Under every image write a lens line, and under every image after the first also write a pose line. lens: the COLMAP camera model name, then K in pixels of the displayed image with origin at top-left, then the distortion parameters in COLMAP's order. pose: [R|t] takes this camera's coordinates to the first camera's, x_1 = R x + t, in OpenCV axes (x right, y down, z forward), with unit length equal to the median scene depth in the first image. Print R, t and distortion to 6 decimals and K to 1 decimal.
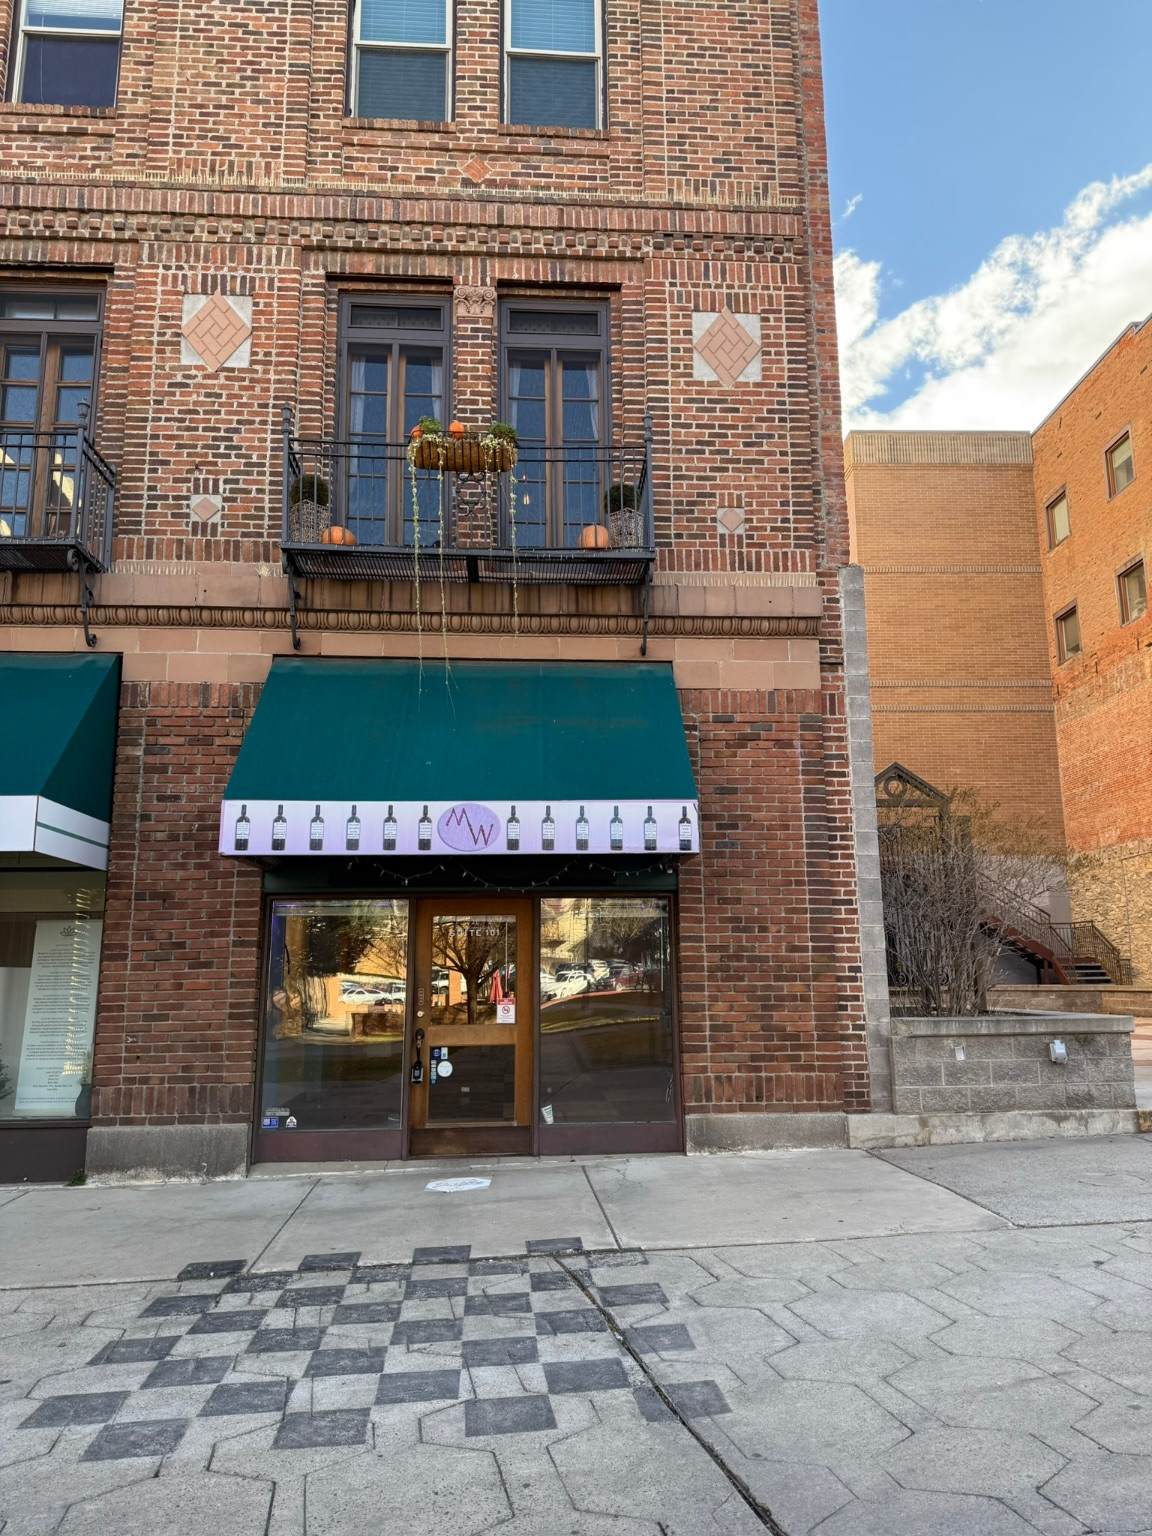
lens RADIAL K [[1098.9, 0, 586.3], [0, 1098.9, 770.5], [0, 0, 1]] dist [0.040860, -0.040629]
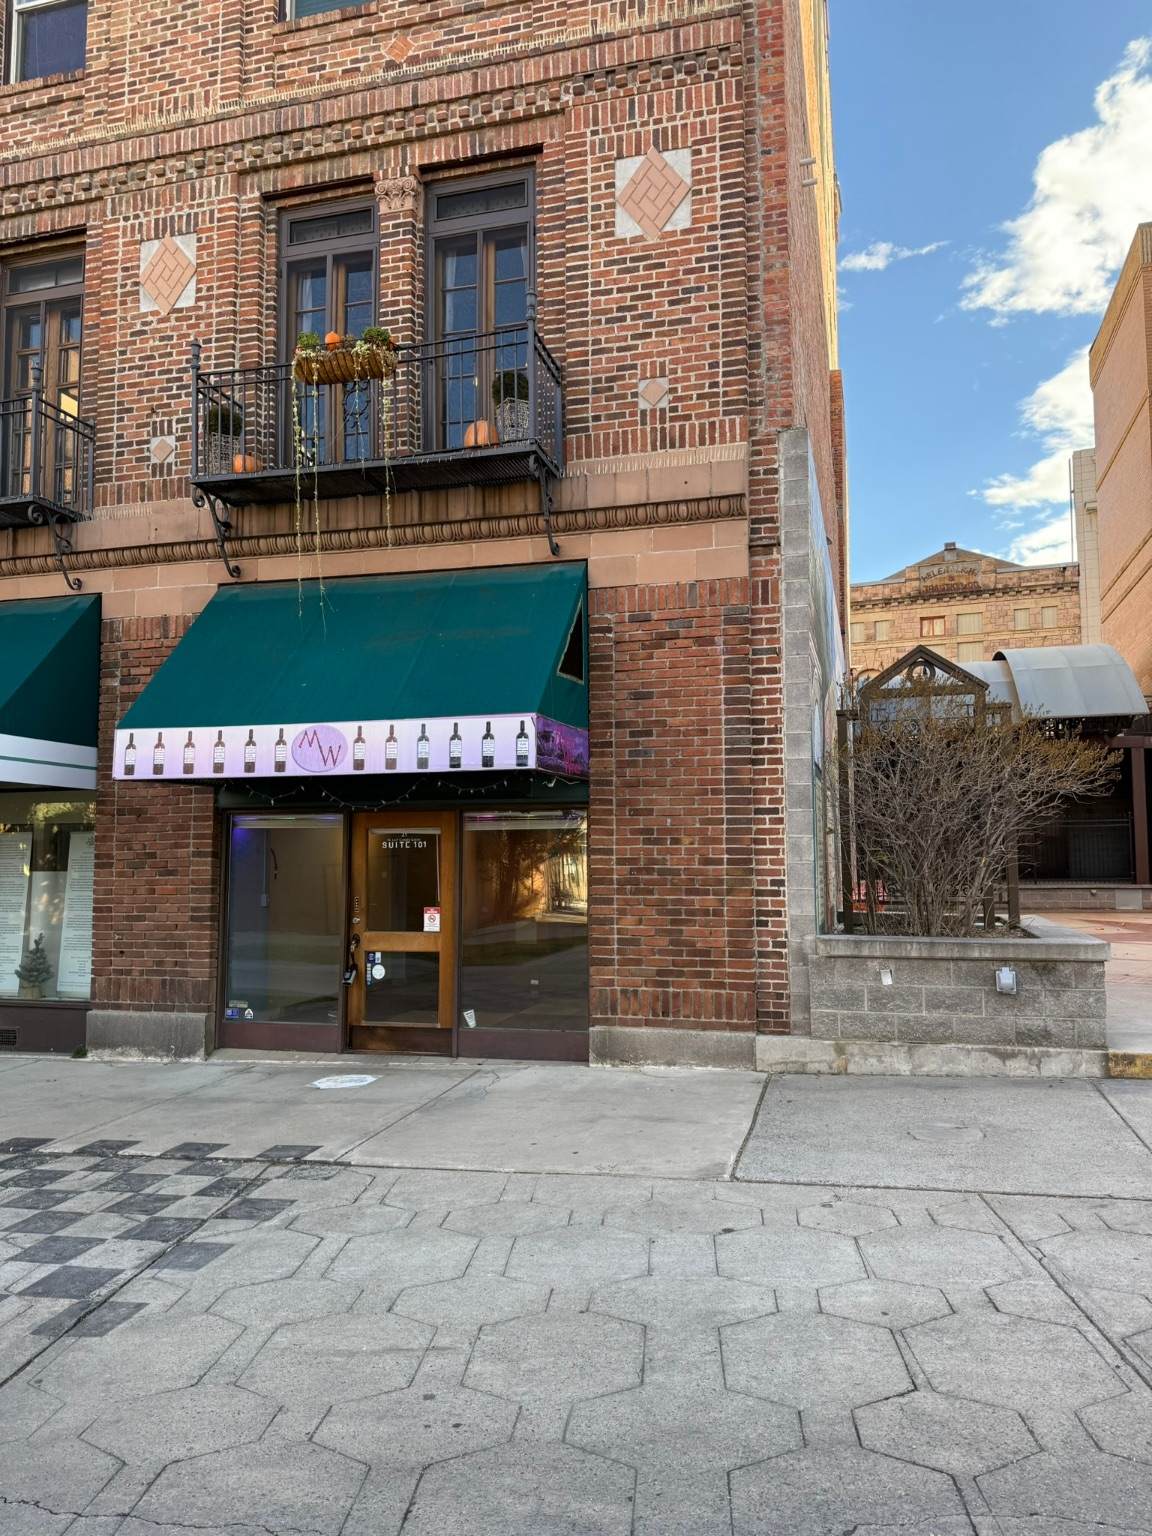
lens RADIAL K [[1098.9, 0, 561.0], [0, 1098.9, 771.3], [0, 0, 1]] dist [0.040860, -0.040629]
pose [[0.943534, -0.019881, -0.330679, 0.370192], [0.055925, 0.993430, 0.099845, -0.013945], [0.326522, -0.112700, 0.938447, 0.089067]]
